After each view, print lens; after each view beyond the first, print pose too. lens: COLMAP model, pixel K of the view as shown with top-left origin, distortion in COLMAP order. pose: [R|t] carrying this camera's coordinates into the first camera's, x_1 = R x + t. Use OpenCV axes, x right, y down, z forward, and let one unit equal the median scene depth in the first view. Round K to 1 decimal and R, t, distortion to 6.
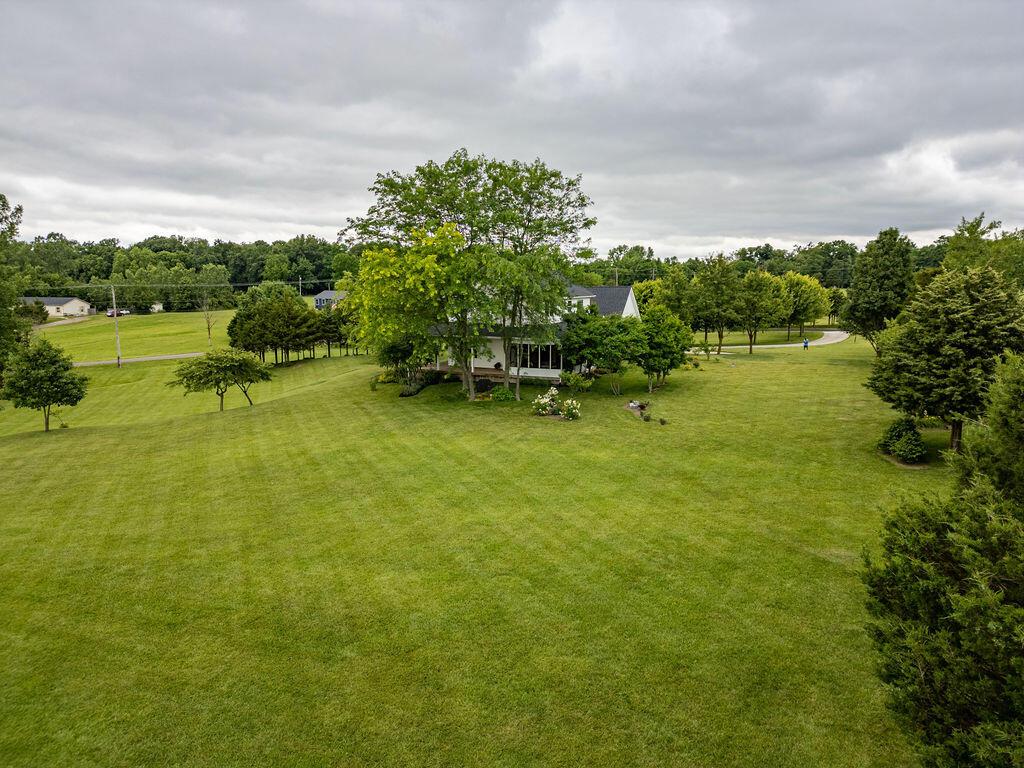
lens RADIAL K [[704.8, 0, 505.9], [0, 704.8, 382.8], [0, 0, 1]] dist [0.055216, -0.039905]
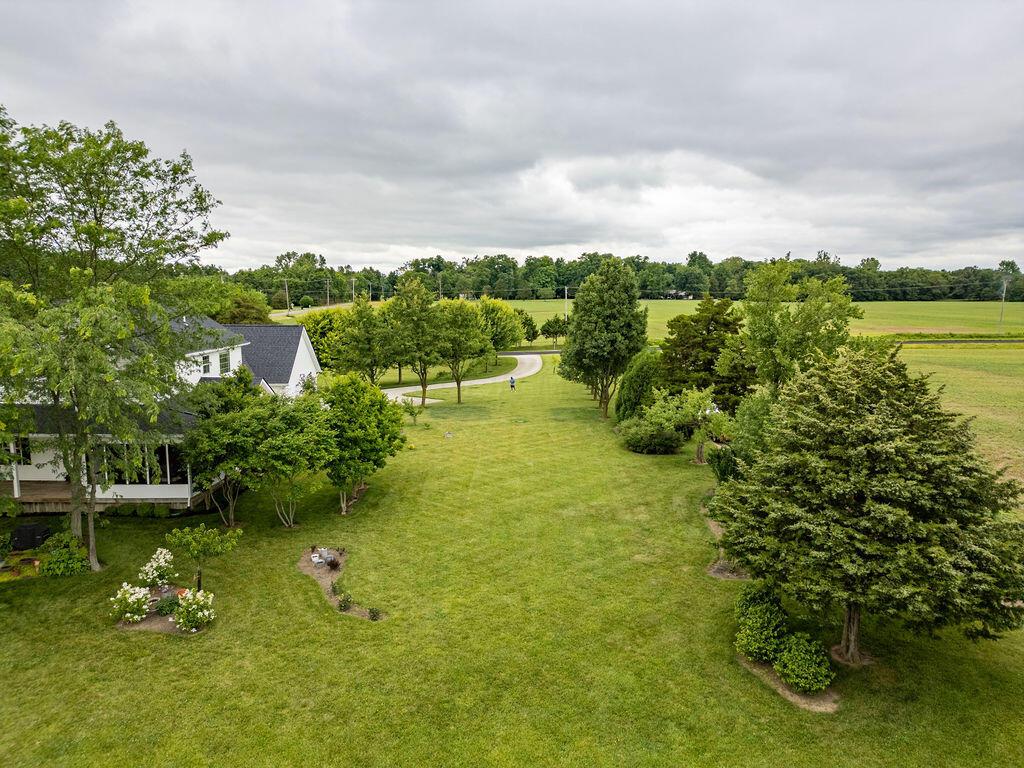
lens RADIAL K [[704.8, 0, 511.7], [0, 704.8, 387.4], [0, 0, 1]] dist [0.055216, -0.039905]
pose [[0.897681, -0.058126, 0.436796, 0.049290], [0.058892, 0.998195, 0.011803, -0.069176], [-0.436693, 0.015128, 0.899483, 0.259311]]
